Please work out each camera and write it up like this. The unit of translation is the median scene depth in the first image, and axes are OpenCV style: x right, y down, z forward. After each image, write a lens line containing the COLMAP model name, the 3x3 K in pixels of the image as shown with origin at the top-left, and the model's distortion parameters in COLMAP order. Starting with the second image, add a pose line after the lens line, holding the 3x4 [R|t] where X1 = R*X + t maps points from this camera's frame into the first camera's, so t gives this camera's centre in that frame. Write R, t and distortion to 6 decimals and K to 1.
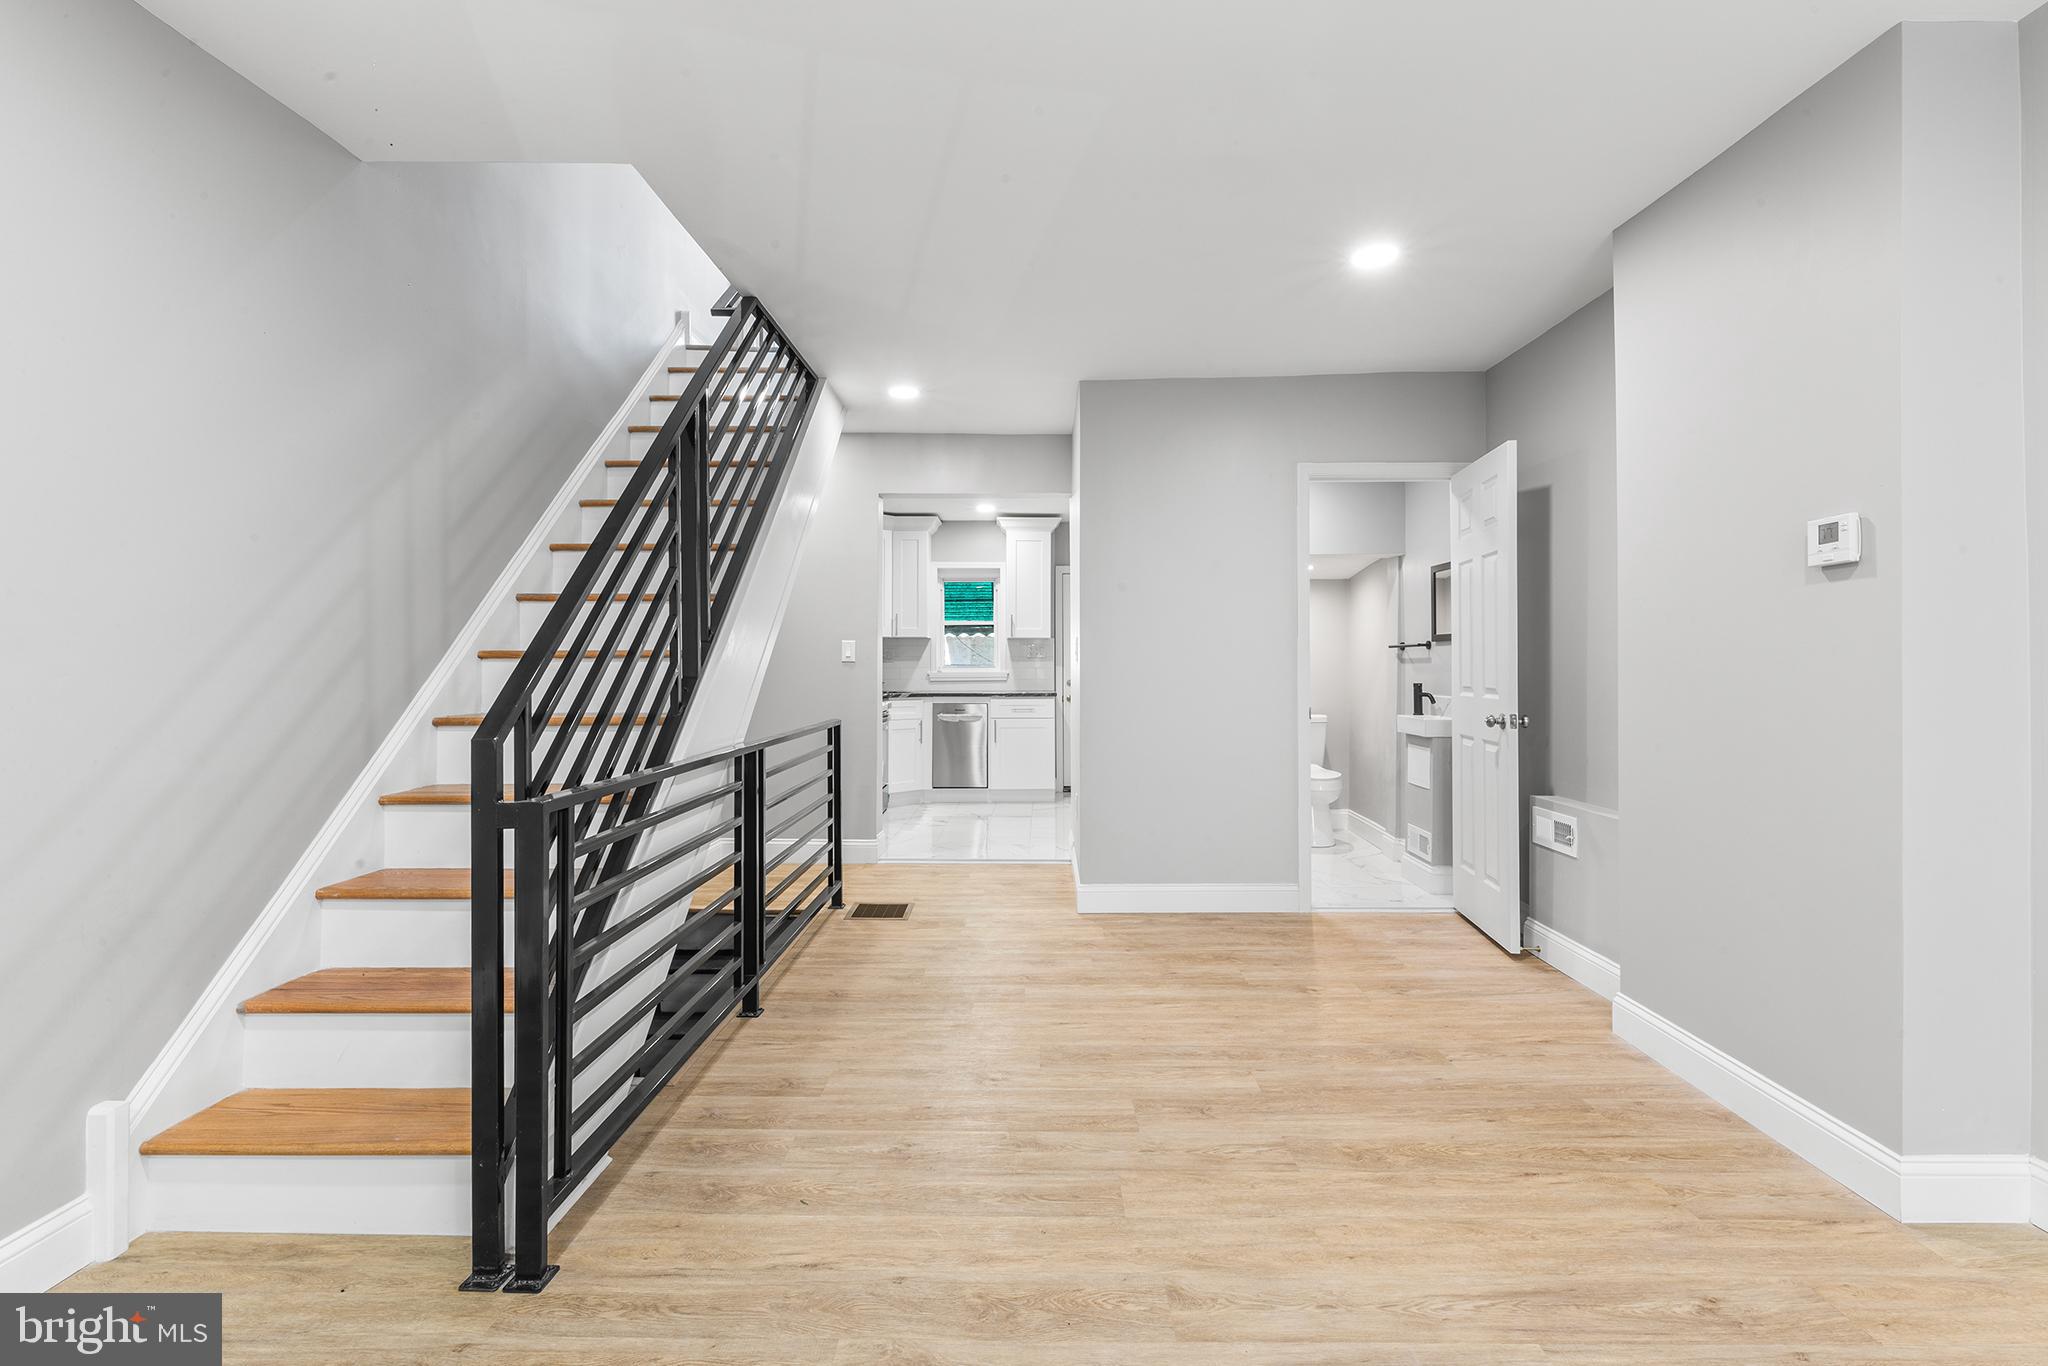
lens RADIAL K [[924.6, 0, 1027.9], [0, 924.6, 658.0], [0, 0, 1]] dist [0.007950, -0.001409]
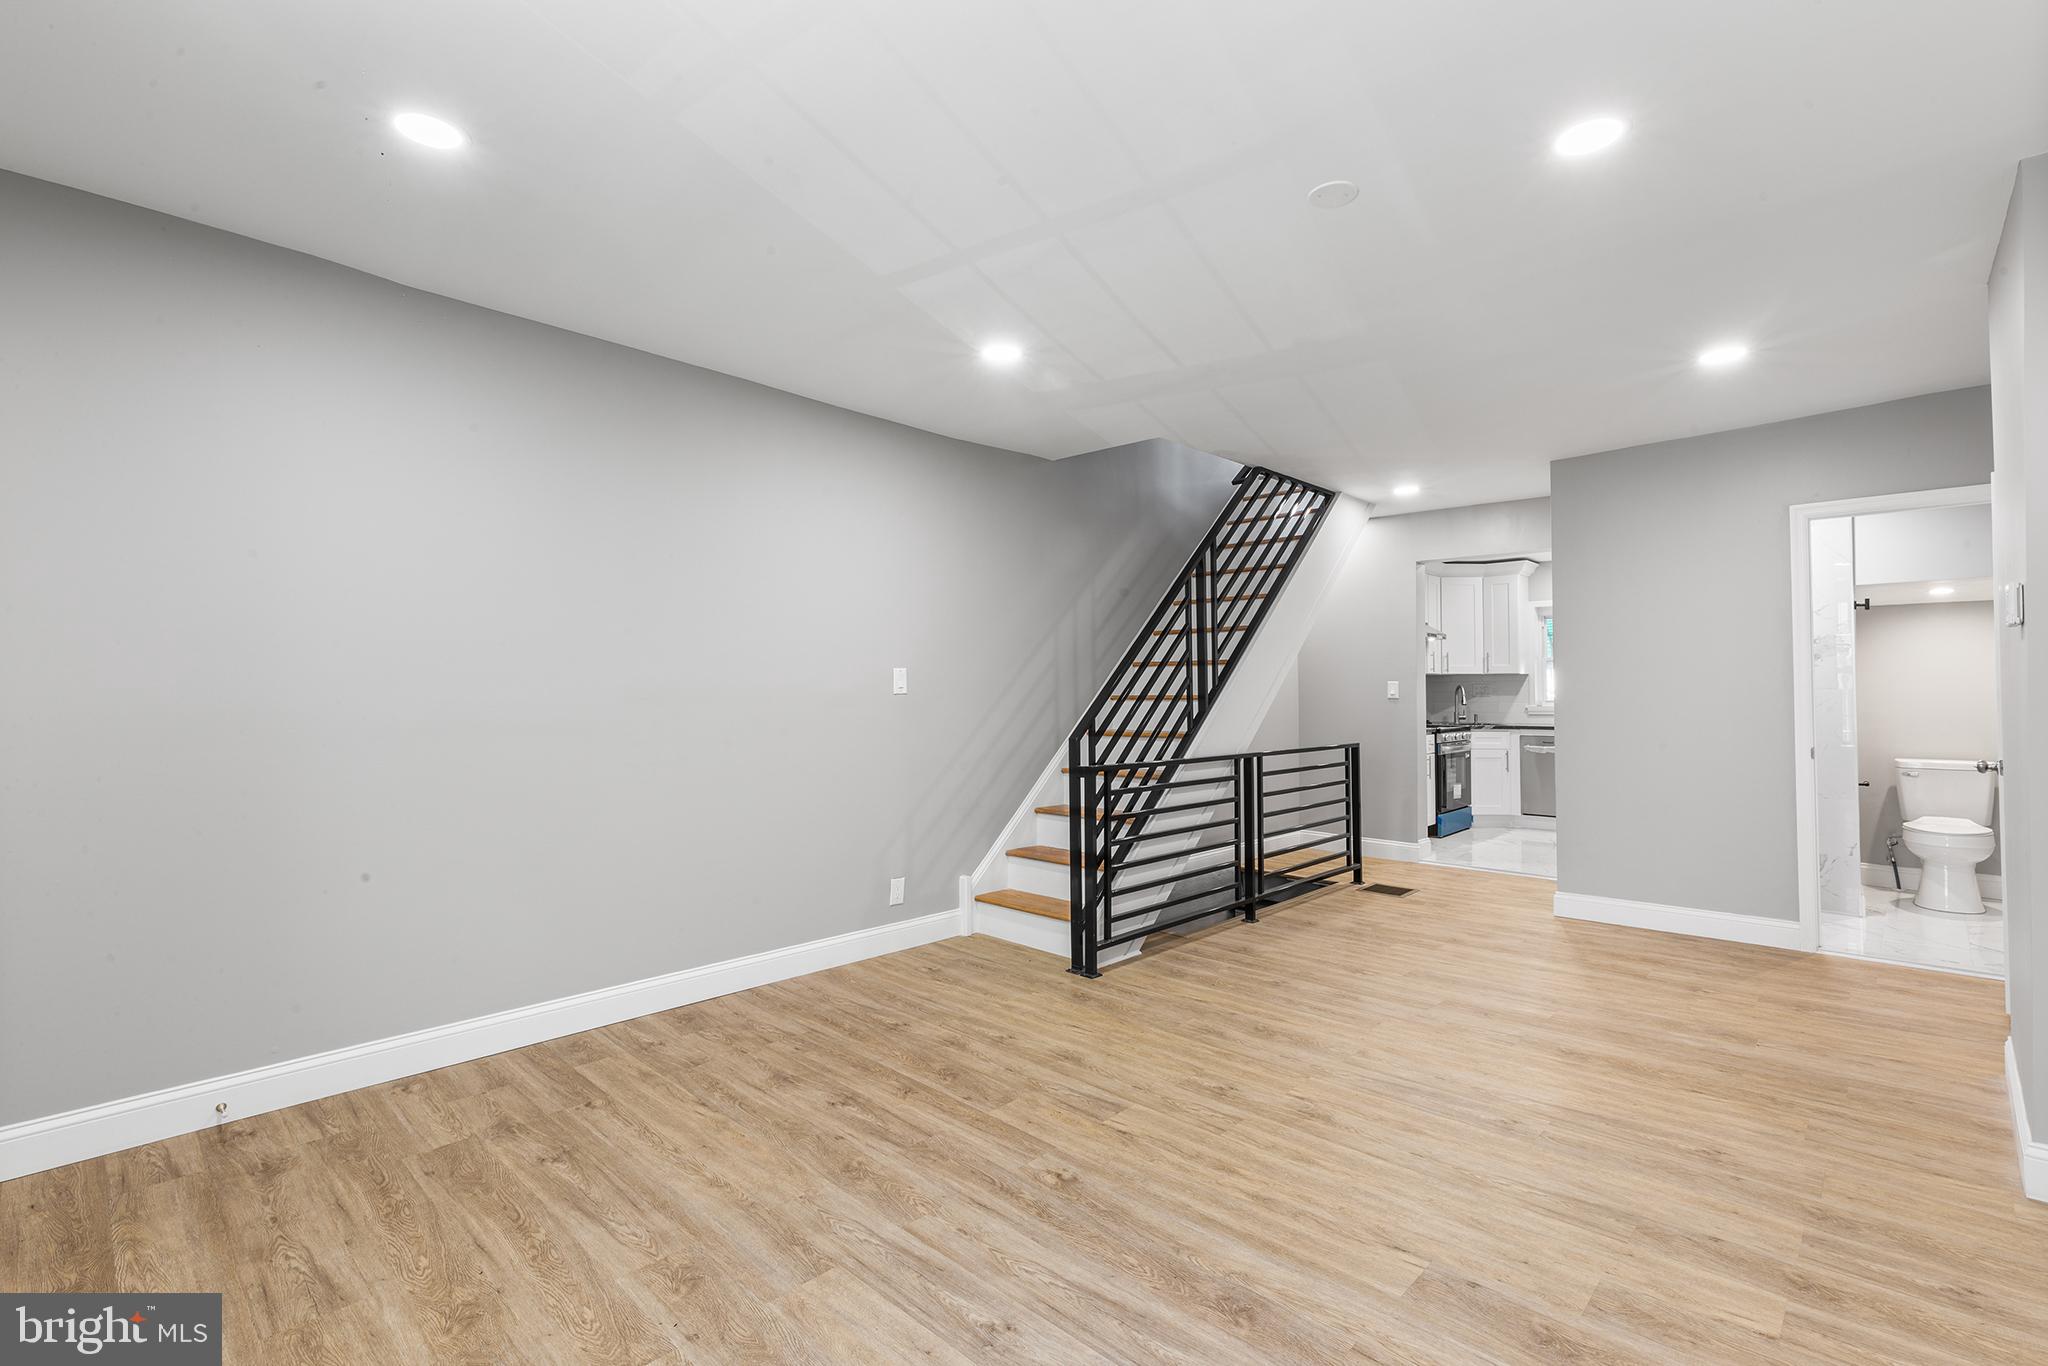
lens RADIAL K [[924.6, 0, 1041.9], [0, 924.6, 670.7], [0, 0, 1]] dist [0.007950, -0.001409]
pose [[0.741465, -0.017003, -0.670776, 0.434621], [0.005659, 0.999802, -0.019087, -0.018529], [0.670968, 0.010357, 0.741414, -0.368947]]
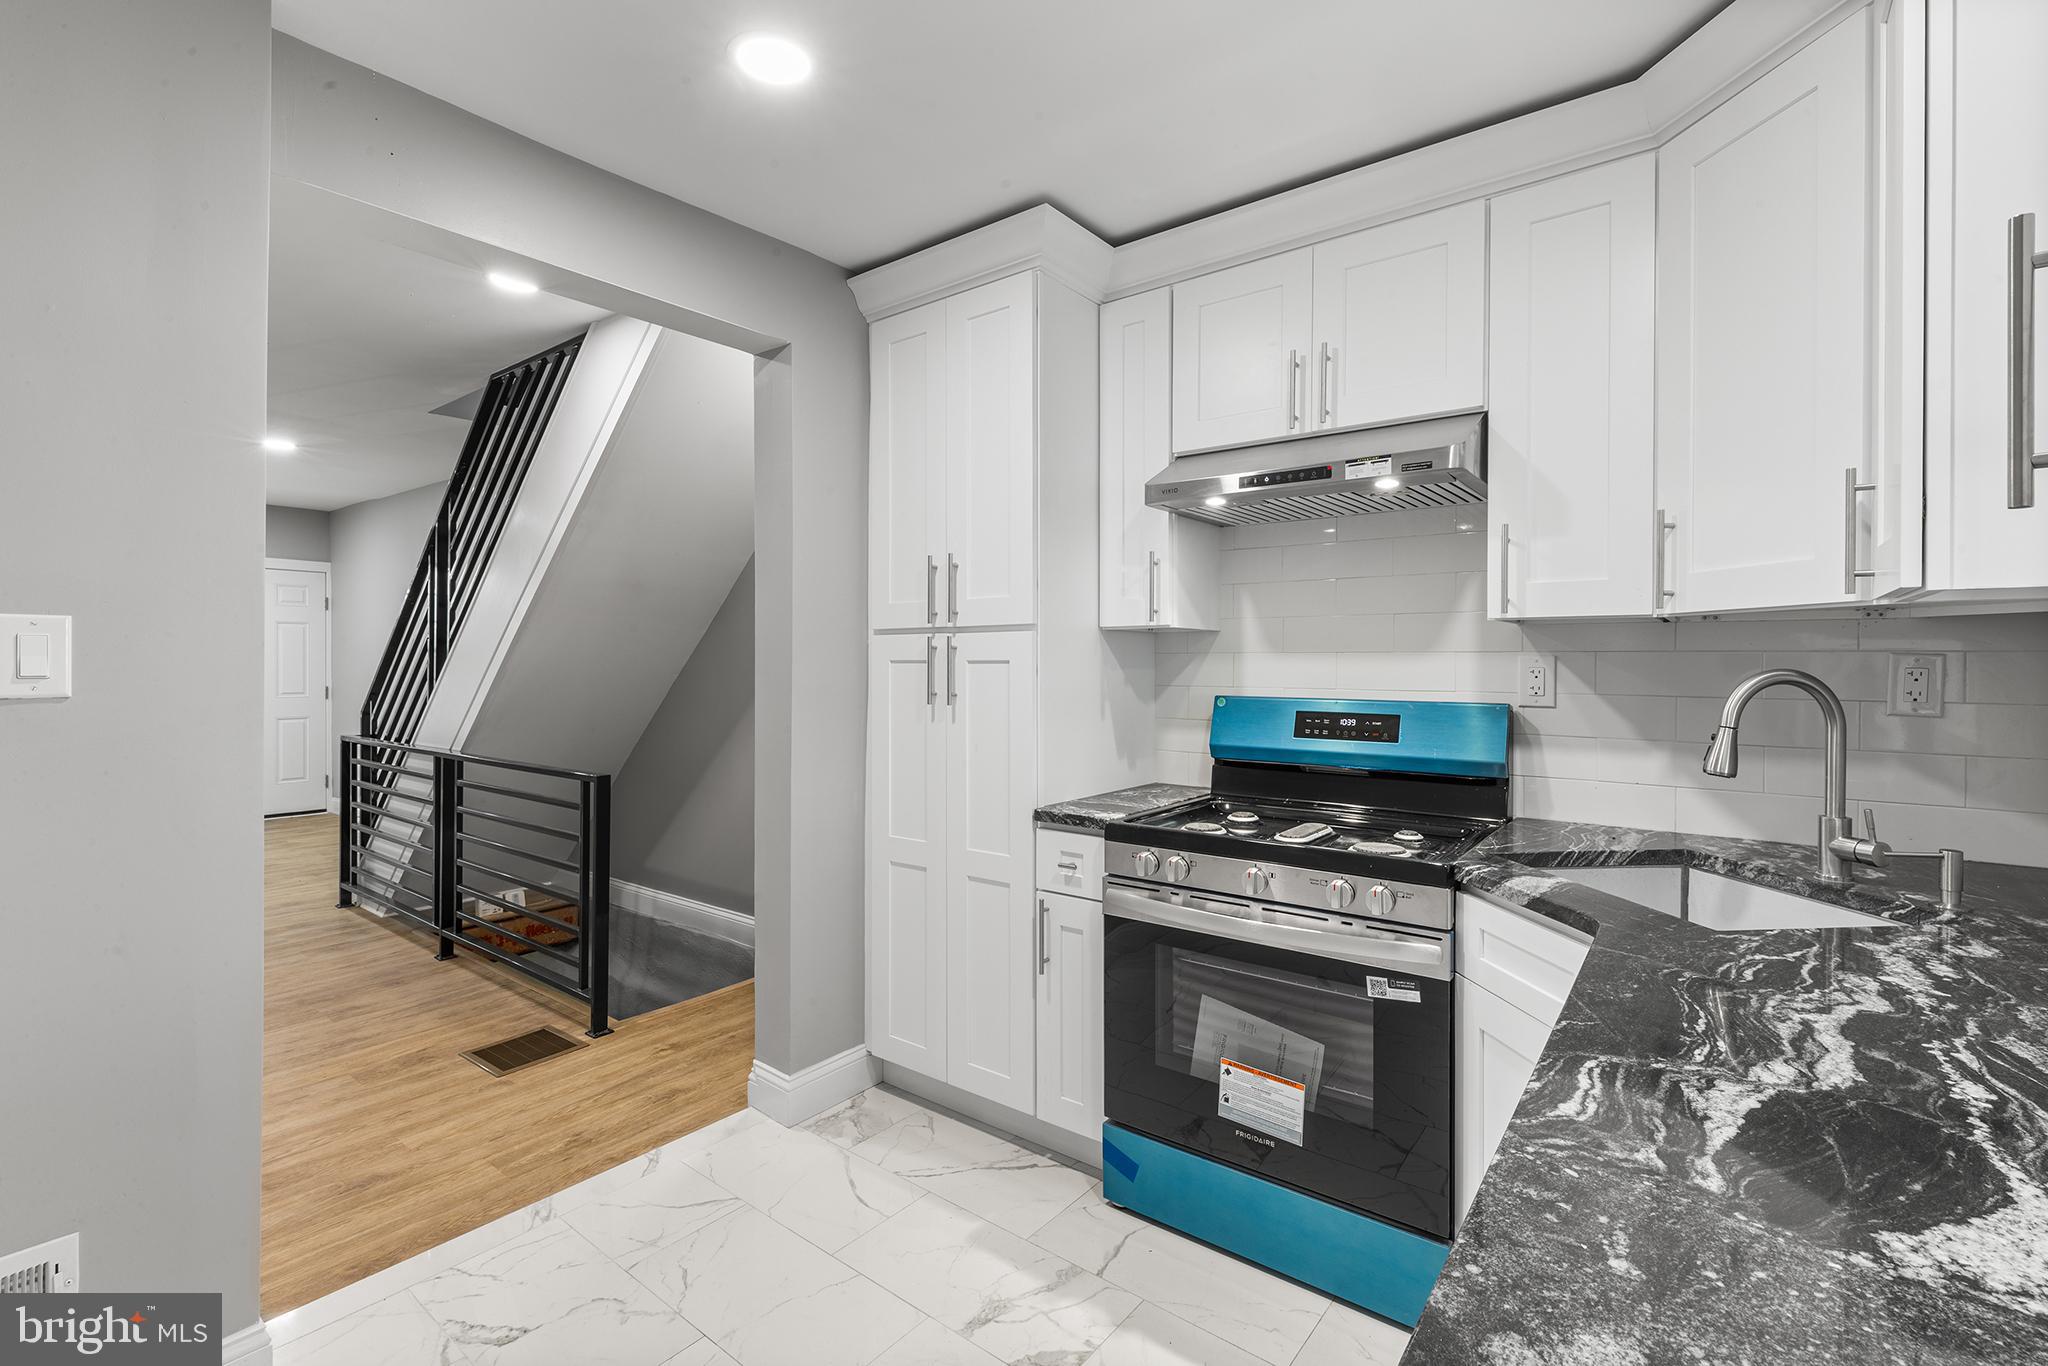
lens RADIAL K [[924.6, 0, 1024.1], [0, 924.6, 671.2], [0, 0, 1]] dist [0.007950, -0.001409]
pose [[-0.610781, 0.008097, -0.791758, 0.201911], [0.004678, 0.999967, 0.006618, -0.024797], [0.791786, 0.000338, -0.610799, 2.102316]]
